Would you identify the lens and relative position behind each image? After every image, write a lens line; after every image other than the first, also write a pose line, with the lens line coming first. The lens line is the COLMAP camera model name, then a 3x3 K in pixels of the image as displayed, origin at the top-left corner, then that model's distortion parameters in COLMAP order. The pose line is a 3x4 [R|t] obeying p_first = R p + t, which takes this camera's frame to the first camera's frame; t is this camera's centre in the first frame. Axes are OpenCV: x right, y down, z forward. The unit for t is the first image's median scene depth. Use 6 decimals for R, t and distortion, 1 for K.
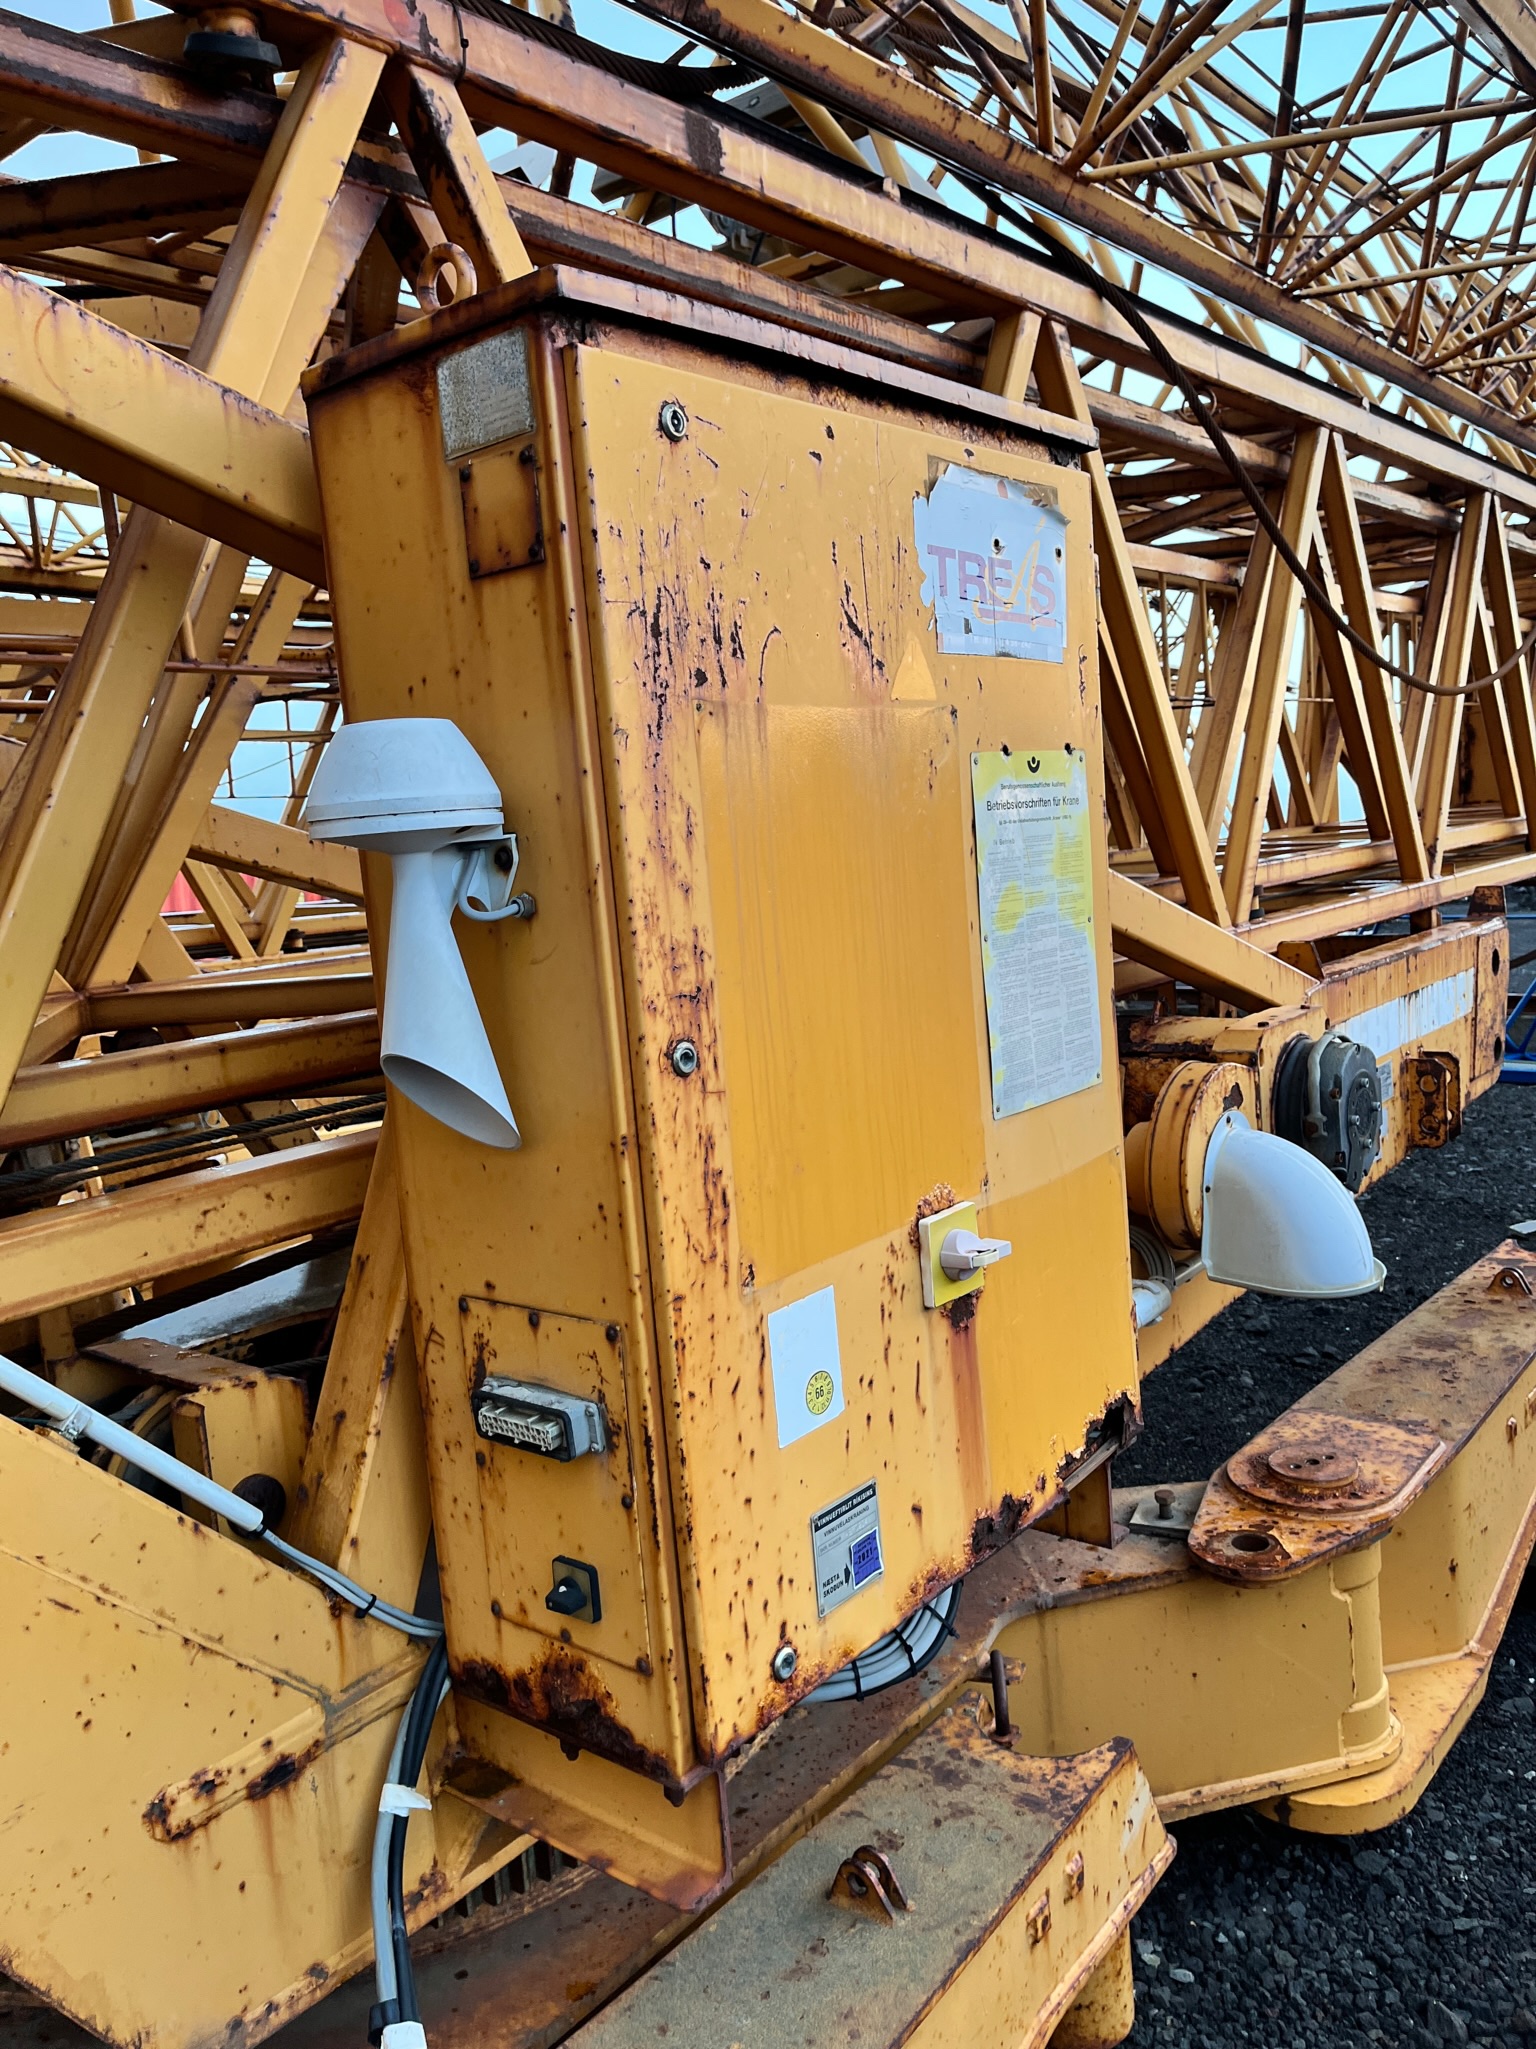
lens RADIAL K [[1540.9, 0, 768.0], [0, 1540.9, 1024.5], [0, 0, 1]] dist [0.069974, -0.079538]
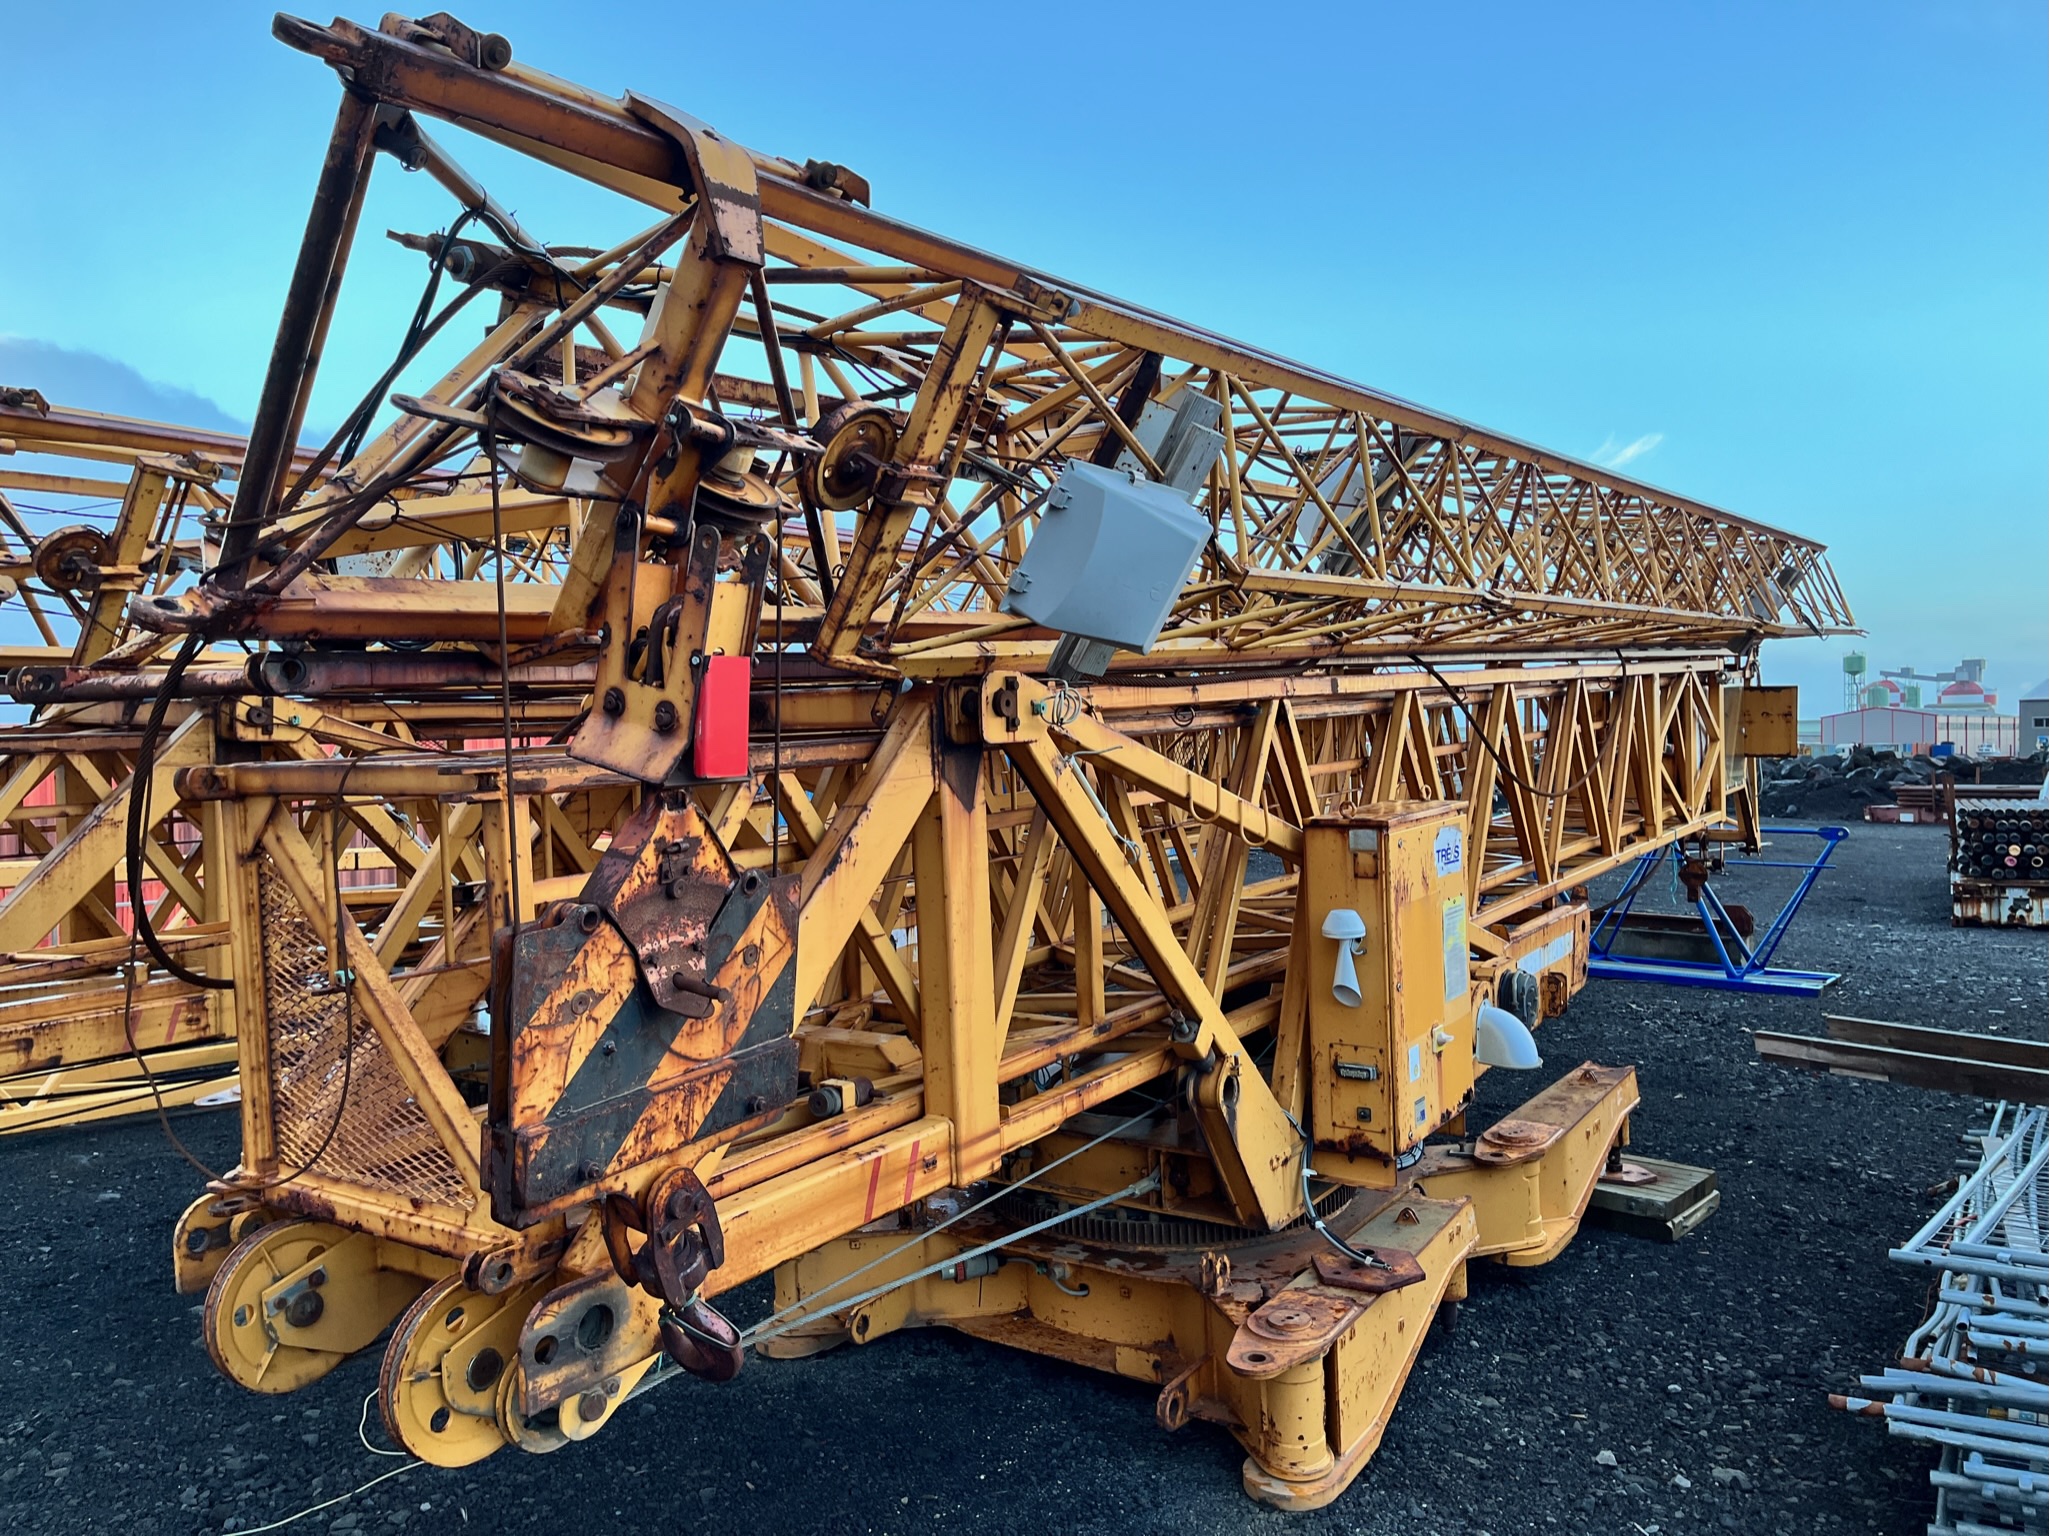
lens RADIAL K [[1540.9, 0, 1024.5], [0, 1540.9, 768.0], [0, 0, 1]] dist [0.069974, -0.079538]
pose [[0.995592, 0.039135, 0.085233, -0.755665], [-0.032406, 0.996351, -0.078954, -0.107893], [-0.088012, 0.075844, 0.993228, -1.657219]]
